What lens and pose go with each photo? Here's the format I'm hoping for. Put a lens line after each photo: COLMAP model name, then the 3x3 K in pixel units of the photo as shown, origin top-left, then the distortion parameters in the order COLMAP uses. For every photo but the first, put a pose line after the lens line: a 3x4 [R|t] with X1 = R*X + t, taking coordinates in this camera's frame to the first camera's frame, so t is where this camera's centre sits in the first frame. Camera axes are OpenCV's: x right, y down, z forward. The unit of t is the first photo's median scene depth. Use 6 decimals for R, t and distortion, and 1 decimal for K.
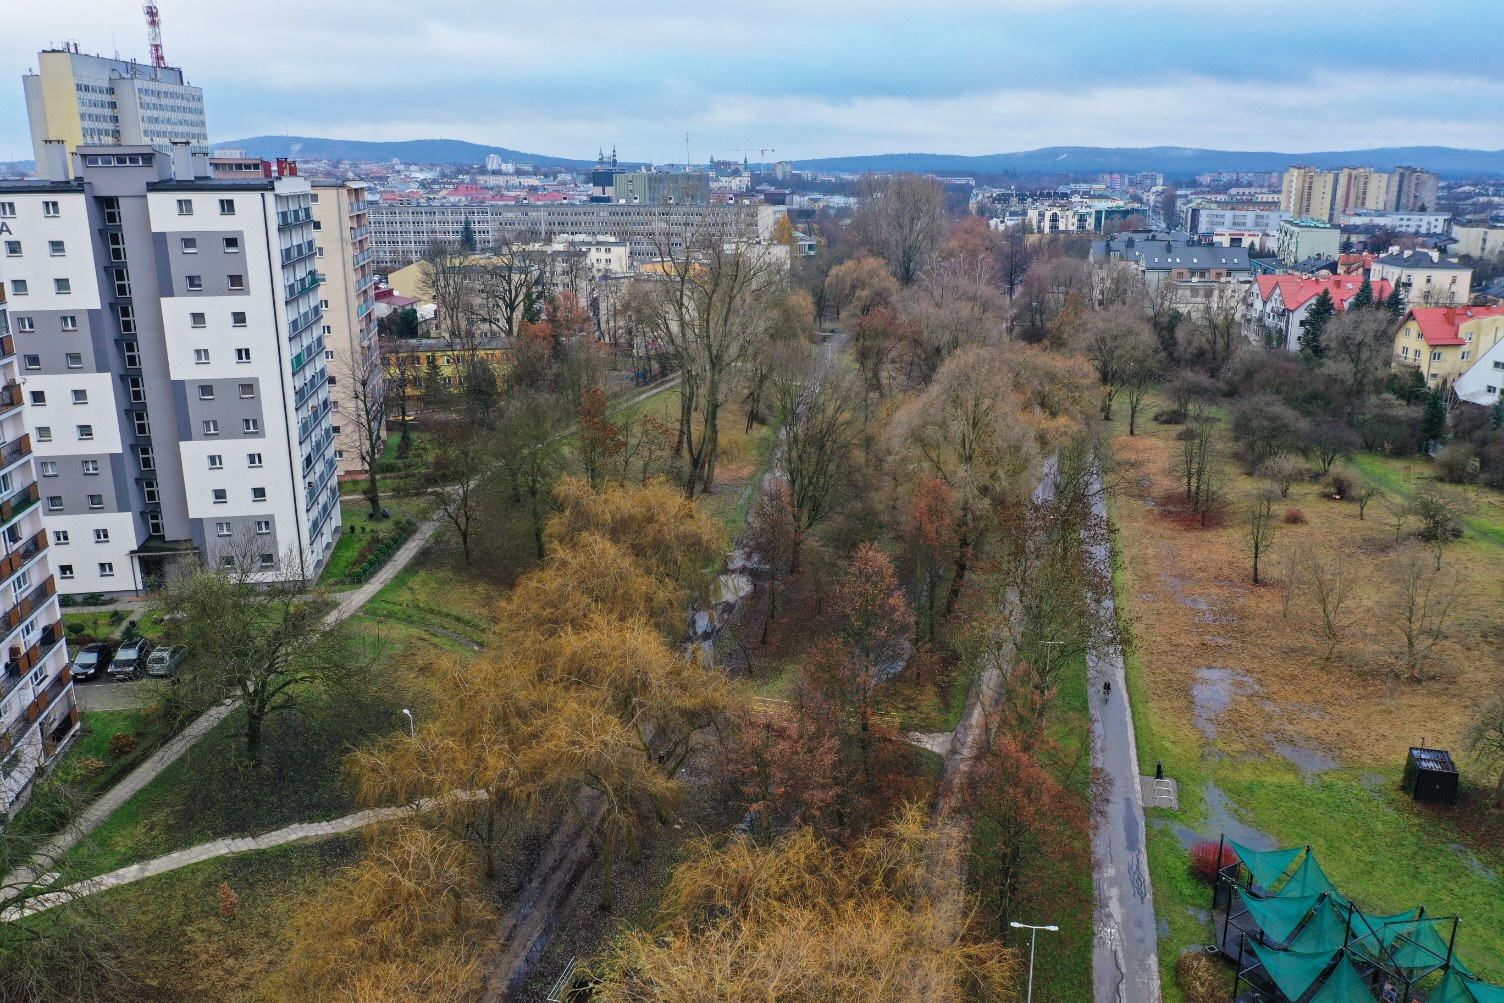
lens RADIAL K [[1180.7, 0, 755.3], [0, 1180.7, 495.9], [0, 0, 1]] dist [-0.038335, -0.002935]
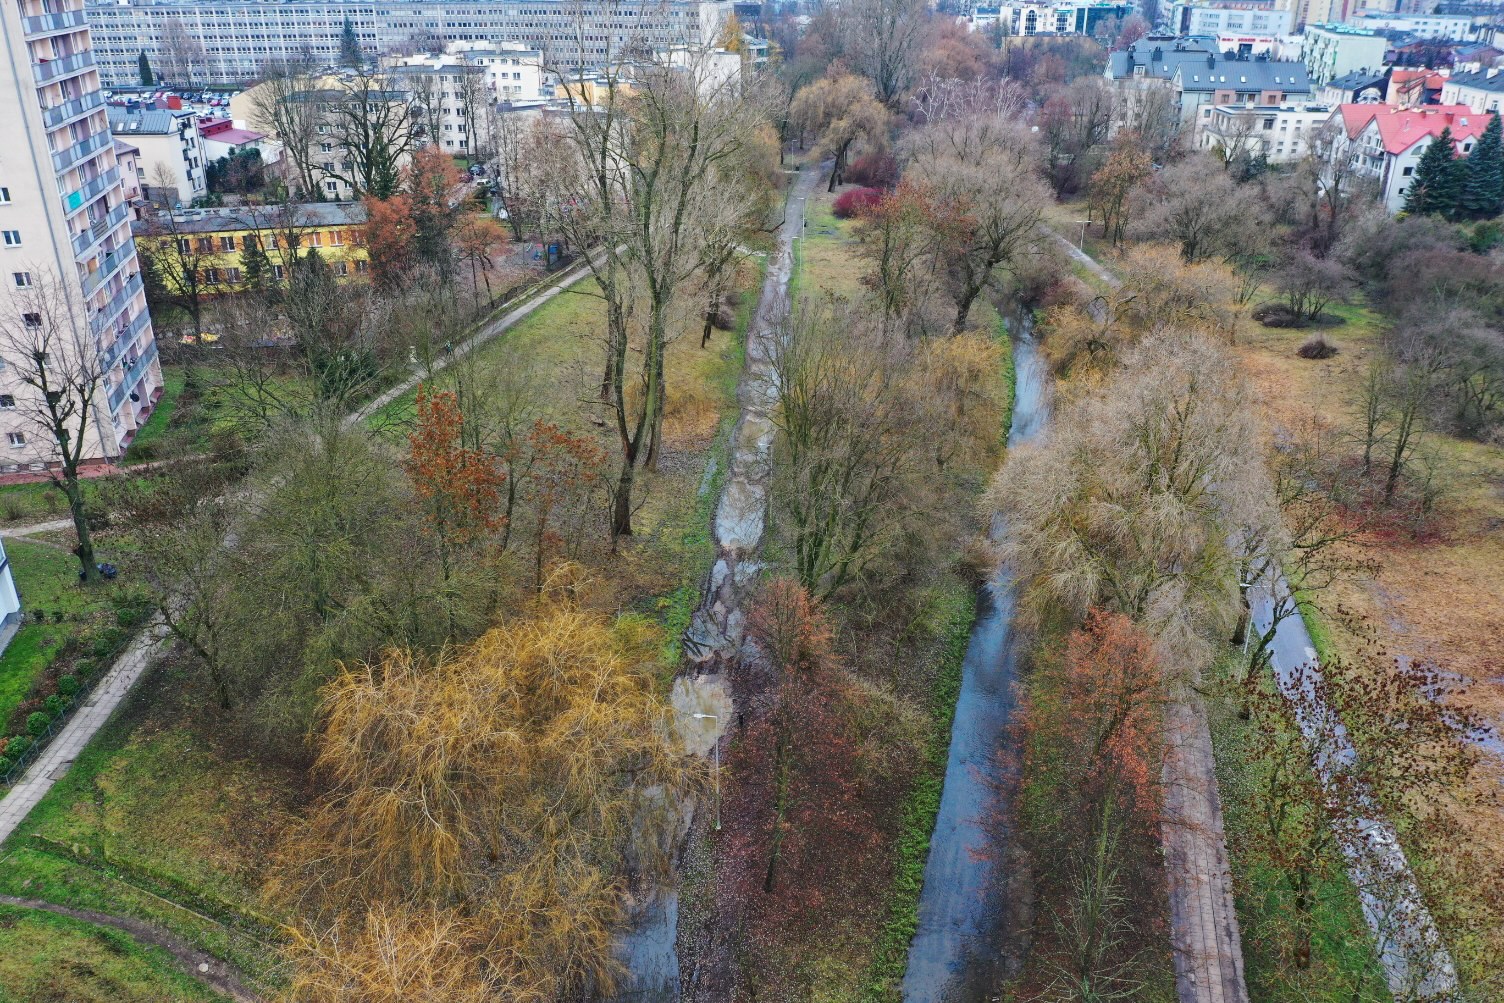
lens RADIAL K [[1180.7, 0, 753.2], [0, 1180.7, 502.4], [0, 0, 1]] dist [-0.038335, -0.002935]
pose [[0.998683, -0.016397, 0.048611, -0.007936], [0.008185, 0.986336, 0.164542, -0.047620], [-0.050645, -0.163927, 0.985171, 0.173916]]
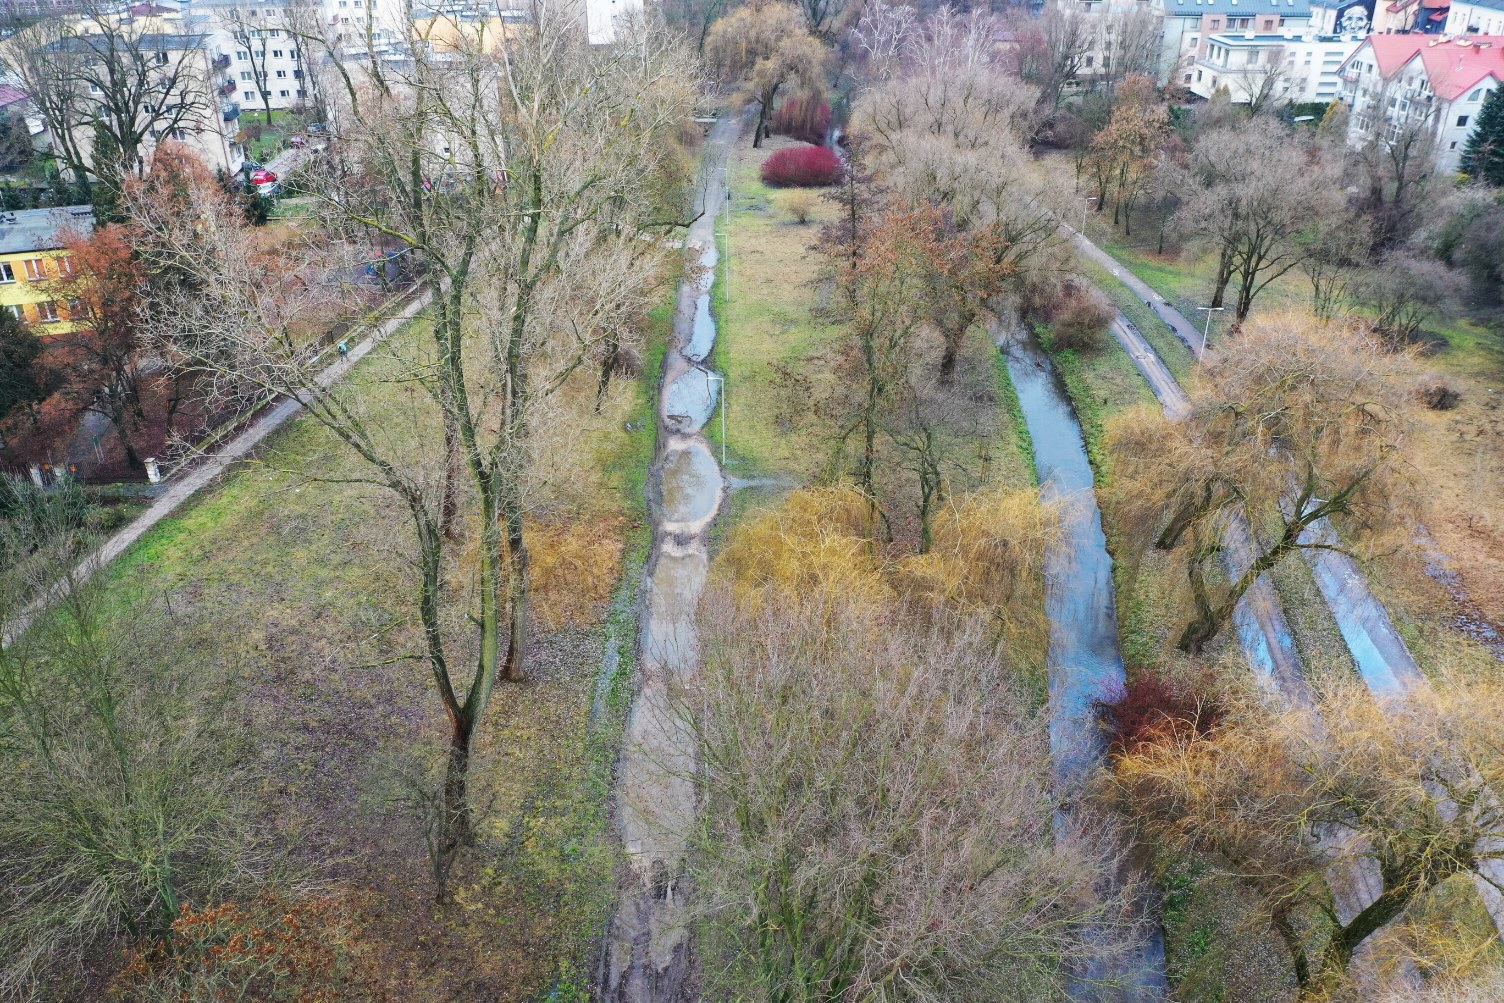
lens RADIAL K [[1180.7, 0, 751.3], [0, 1180.7, 504.3], [0, 0, 1]] dist [-0.038335, -0.002935]
pose [[0.992460, -0.055523, 0.109270, 0.000481], [0.028809, 0.972207, 0.232343, -0.080189], [-0.119133, -0.227444, 0.966476, 0.303898]]
